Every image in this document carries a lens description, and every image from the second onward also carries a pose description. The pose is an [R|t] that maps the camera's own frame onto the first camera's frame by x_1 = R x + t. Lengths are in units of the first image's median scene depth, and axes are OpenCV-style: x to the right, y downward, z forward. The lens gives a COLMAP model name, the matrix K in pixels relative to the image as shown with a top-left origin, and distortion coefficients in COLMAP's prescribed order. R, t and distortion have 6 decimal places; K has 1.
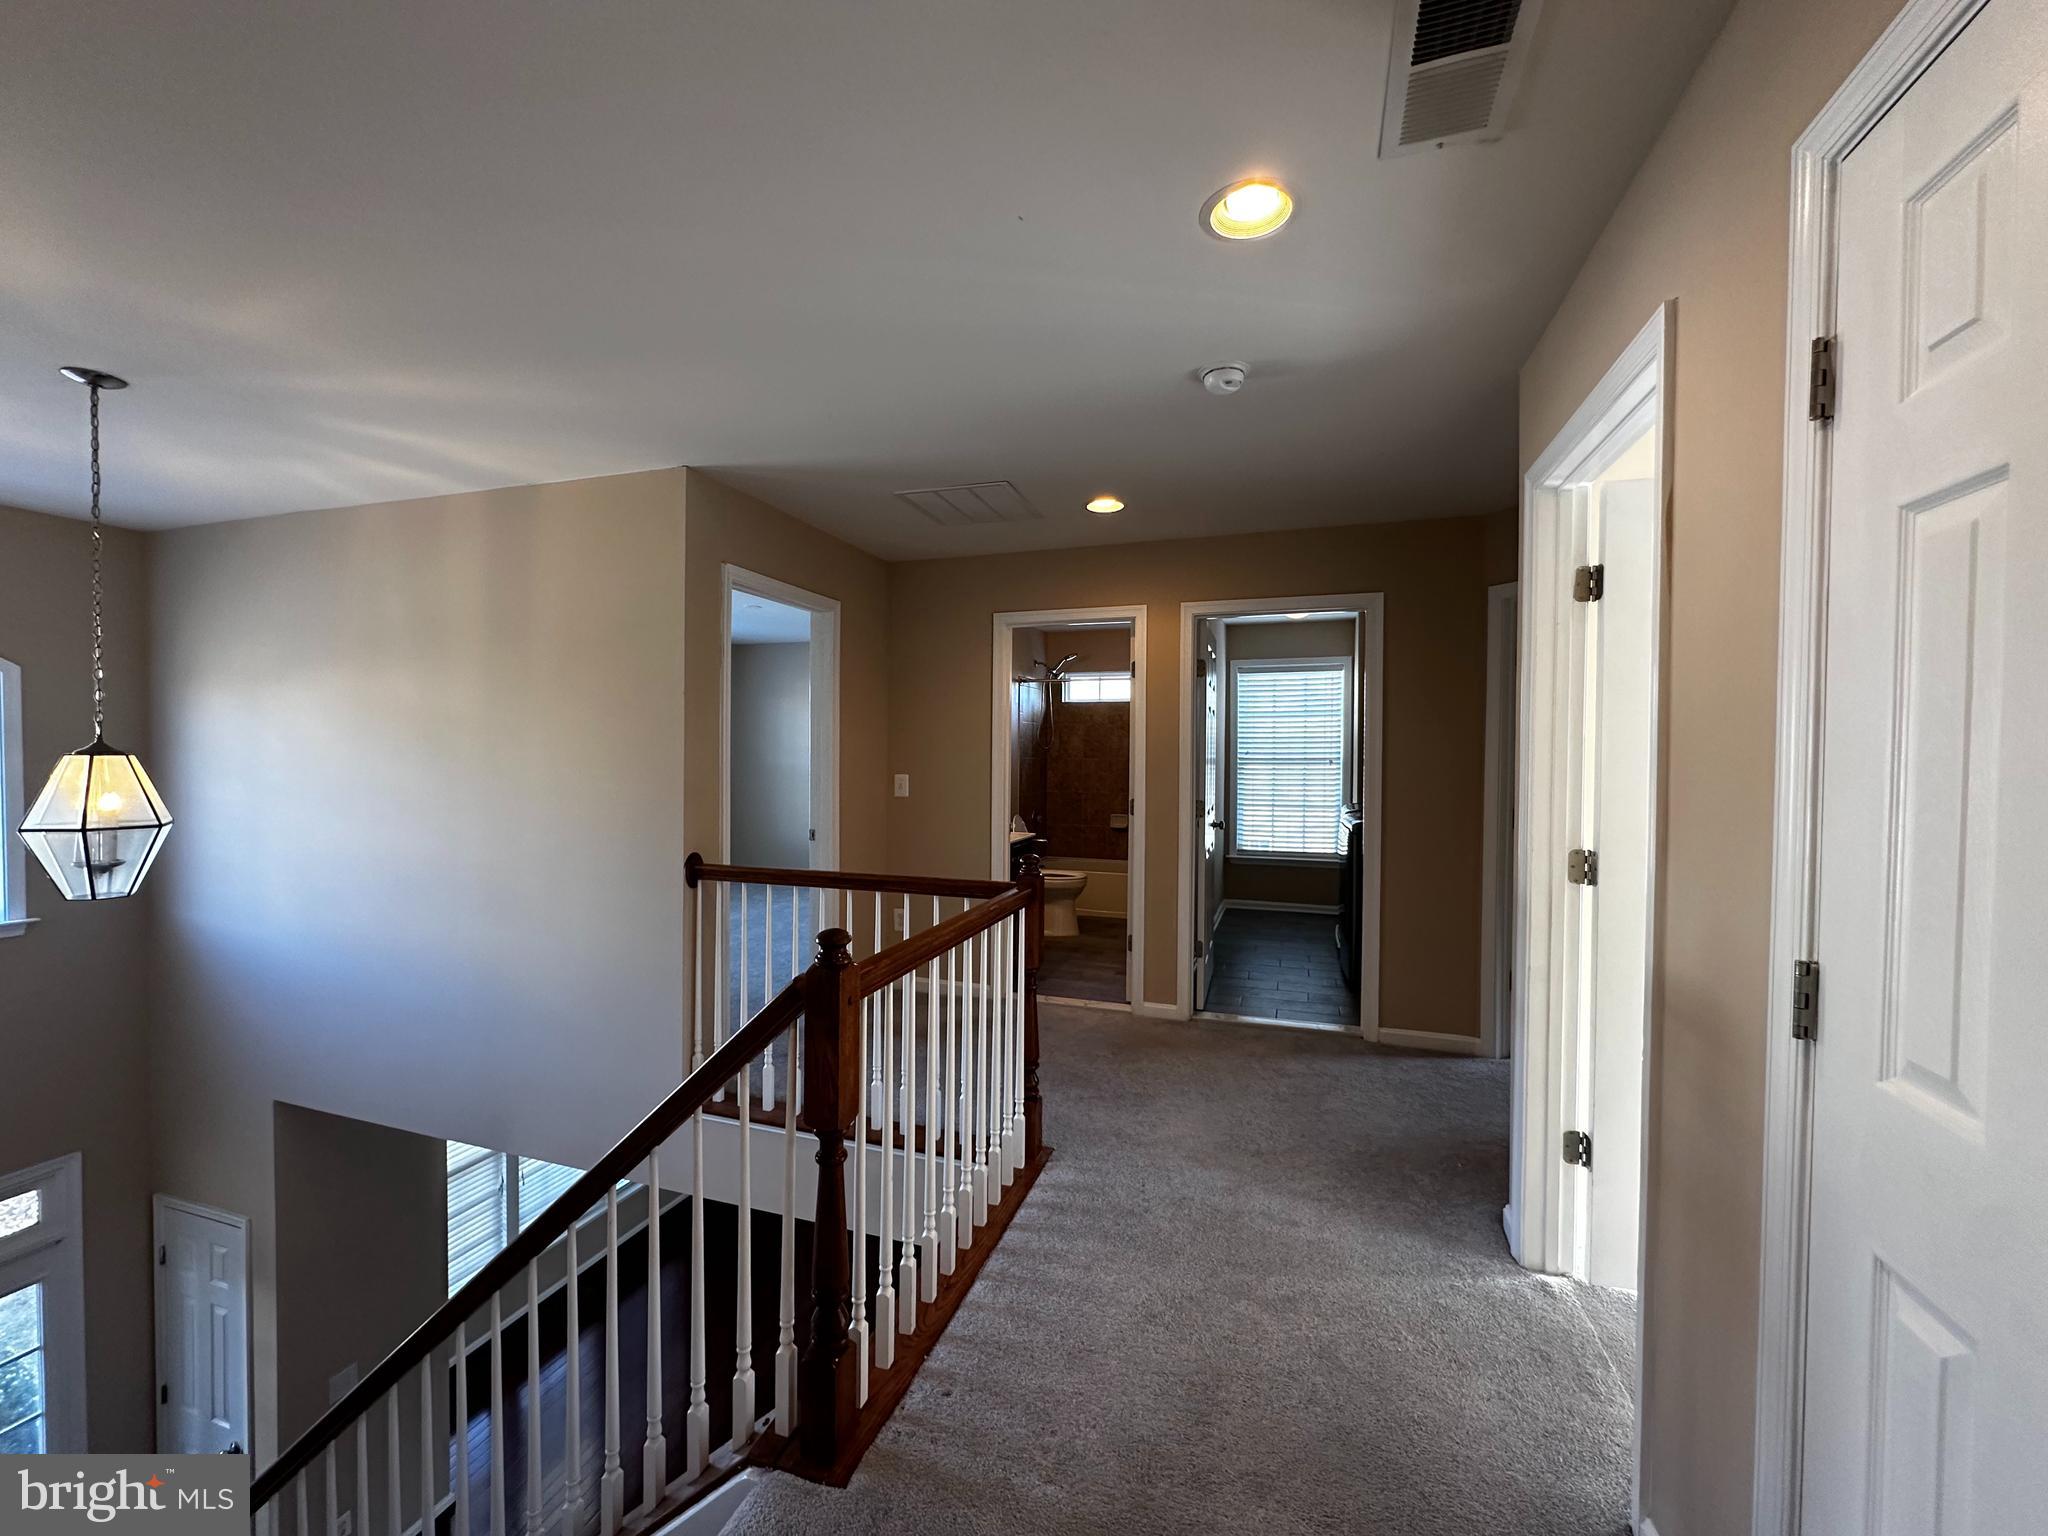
lens RADIAL K [[818.2, 0, 1023.5], [0, 818.2, 766.1], [0, 0, 1]] dist [-0.003966, 0.000662]
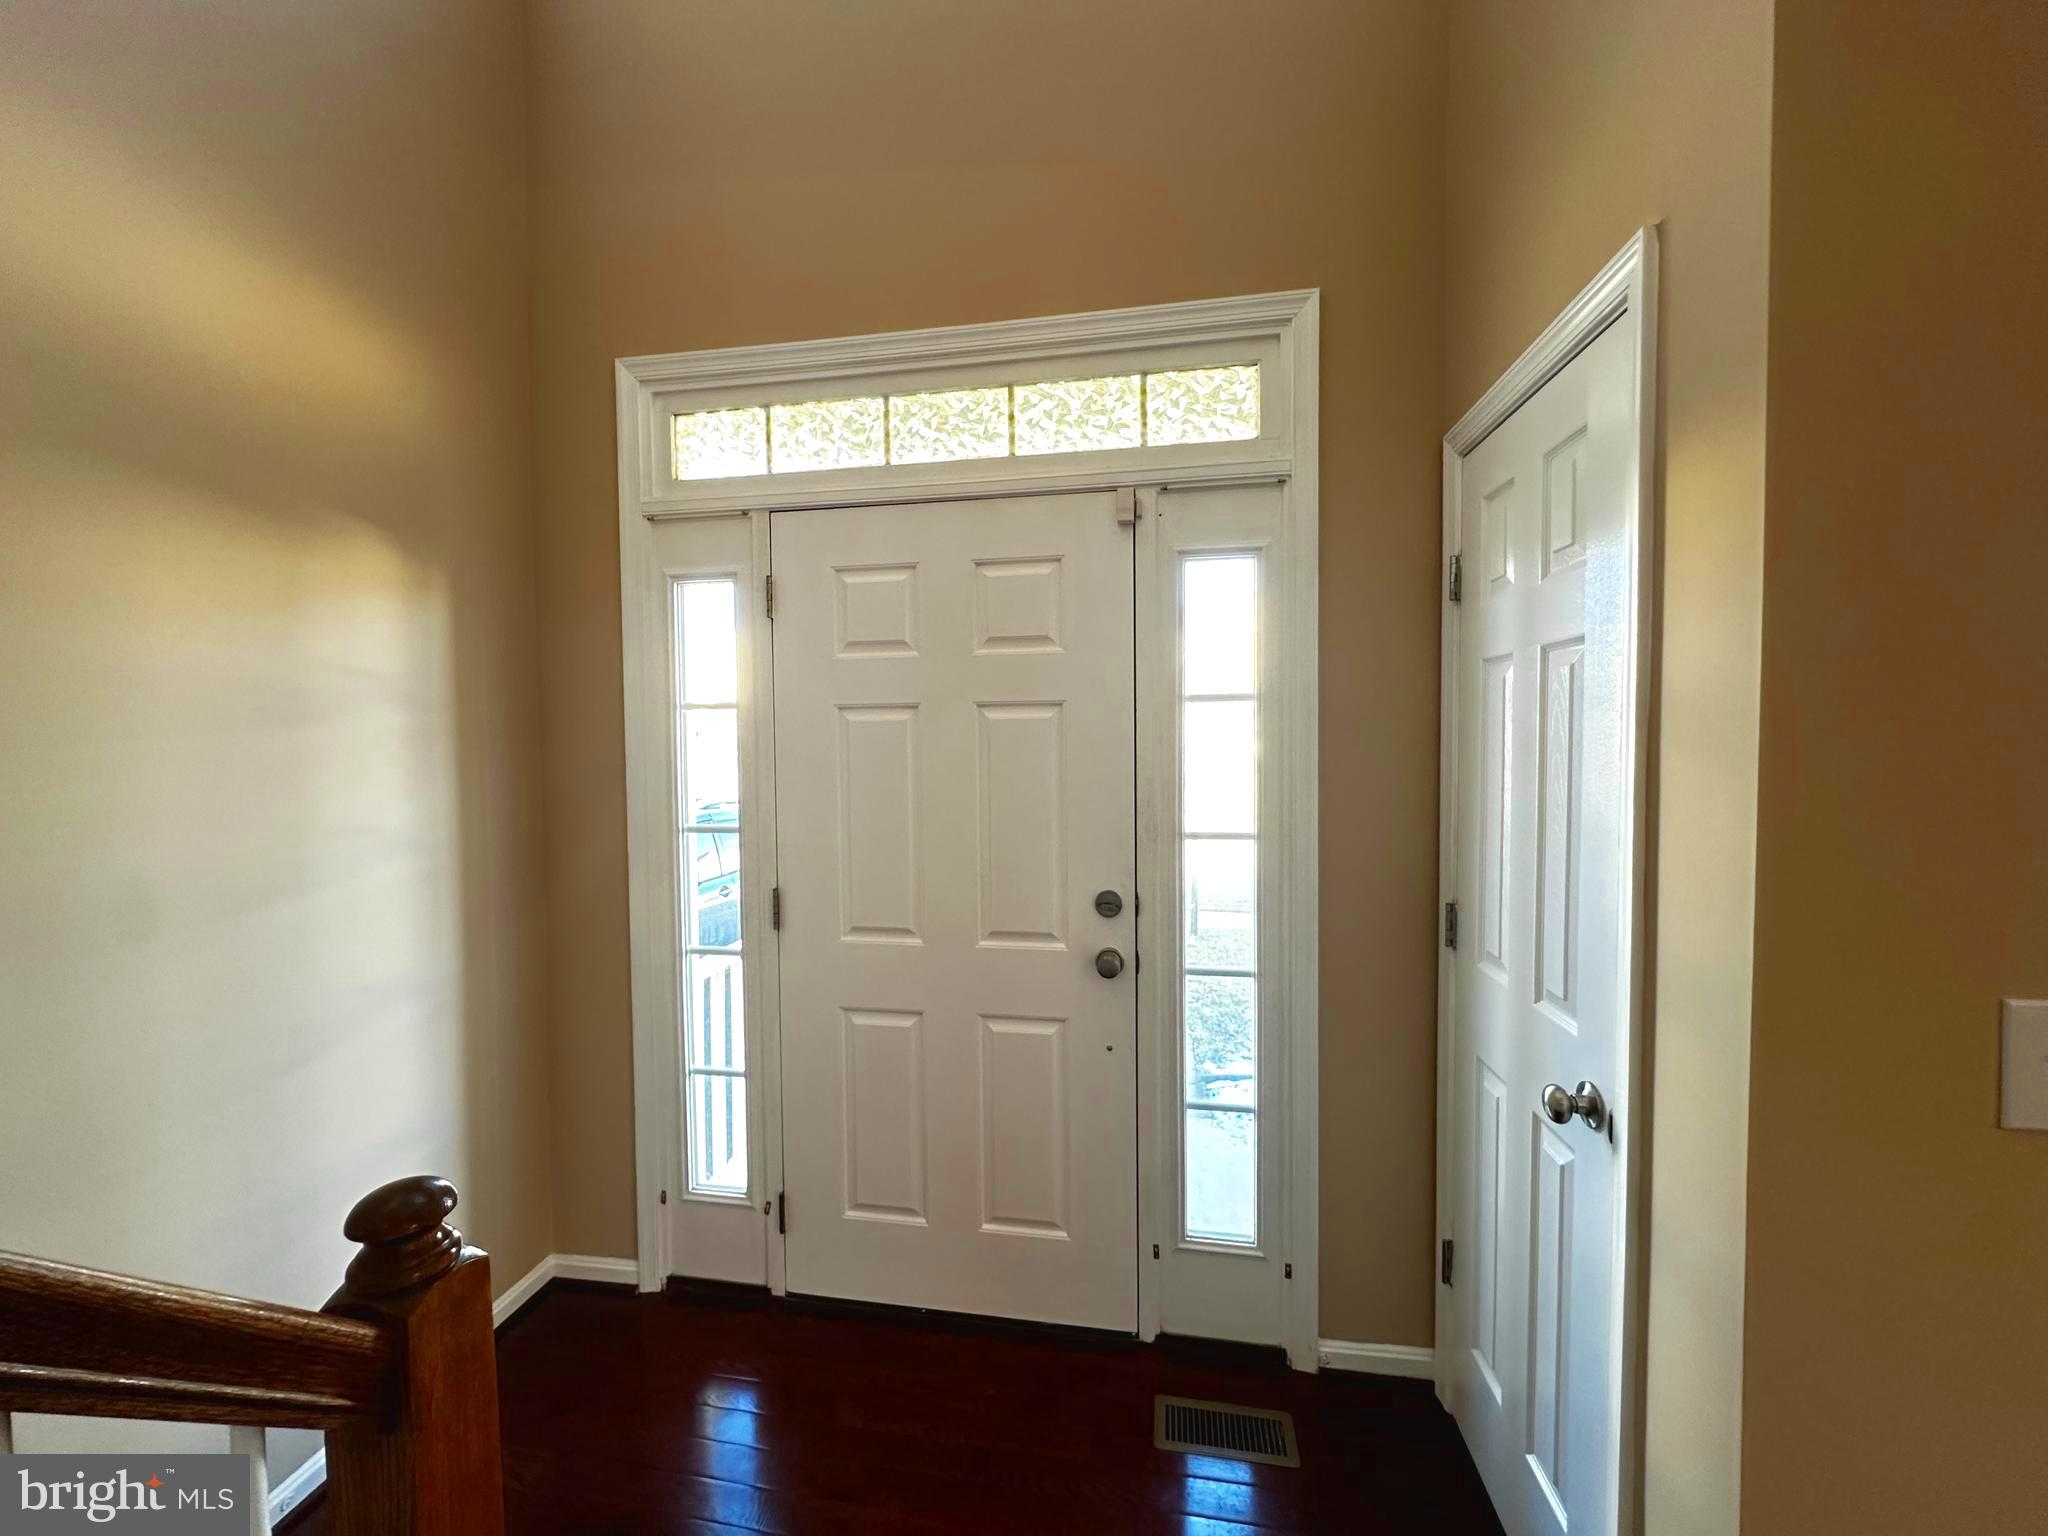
lens RADIAL K [[818.2, 0, 1023.5], [0, 818.2, 766.1], [0, 0, 1]] dist [-0.003966, 0.000662]
pose [[0.154099, 0.029174, -0.987625, -0.762952], [-0.009871, 0.999560, 0.027987, 0.758087], [0.988006, 0.005436, 0.154319, 0.805633]]
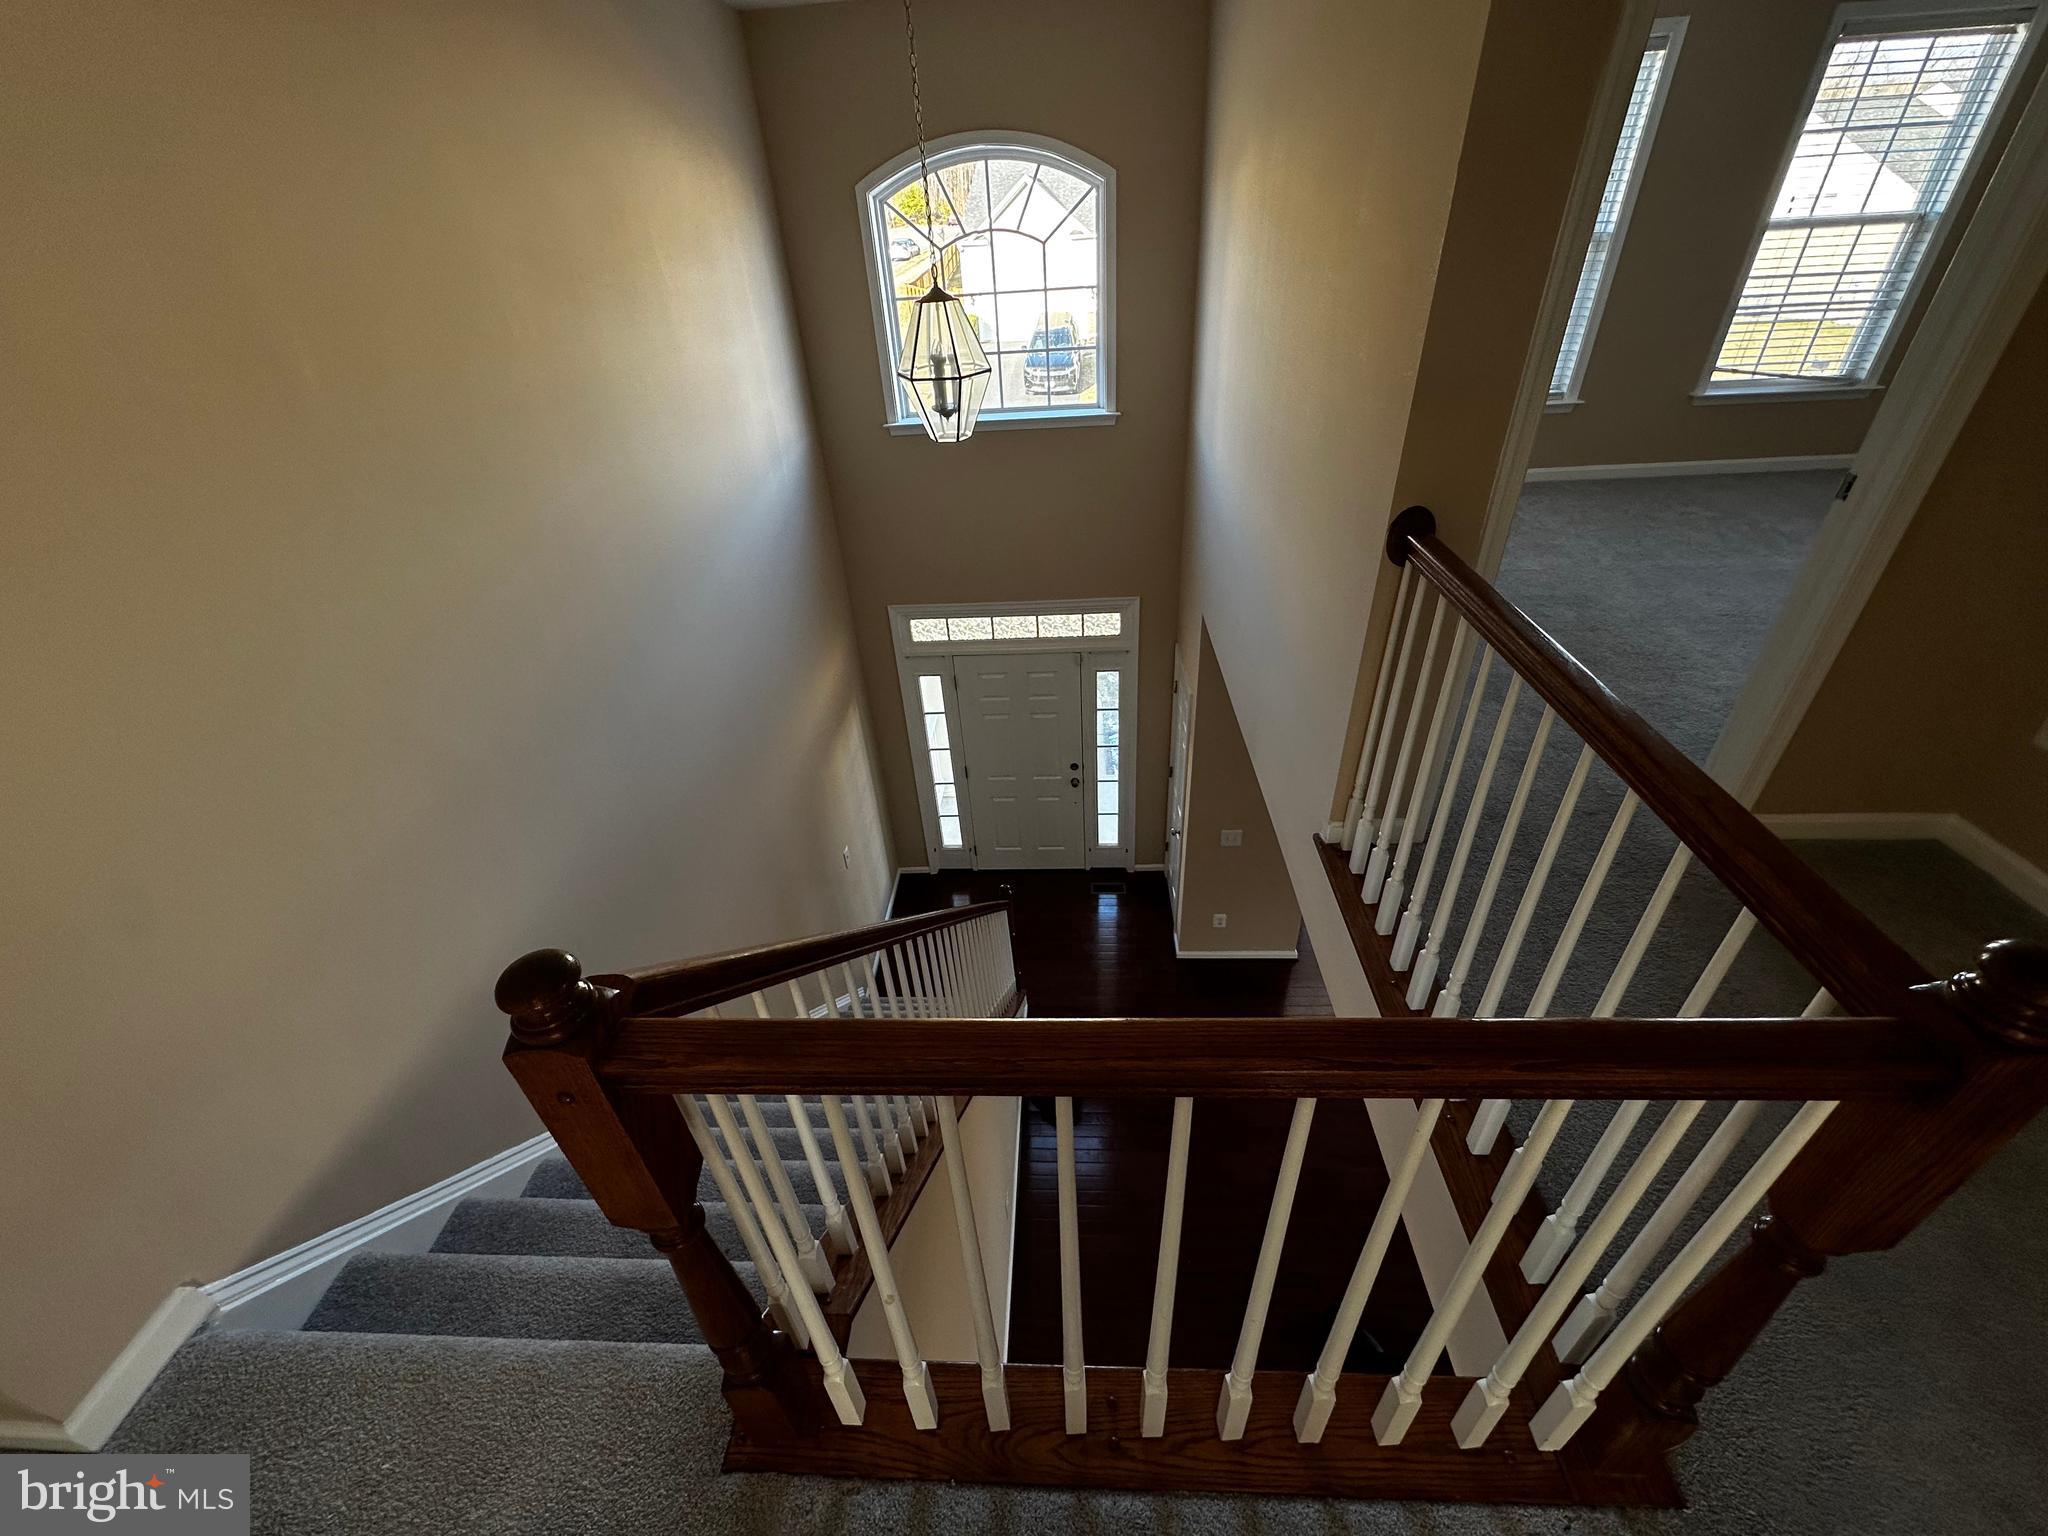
lens RADIAL K [[818.2, 0, 1023.5], [0, 818.2, 766.1], [0, 0, 1]] dist [-0.003966, 0.000662]
pose [[0.272186, 0.517522, -0.811225, 0.062859], [0.040784, 0.836092, 0.547071, -0.055555], [0.961380, -0.181990, 0.206466, 0.495232]]
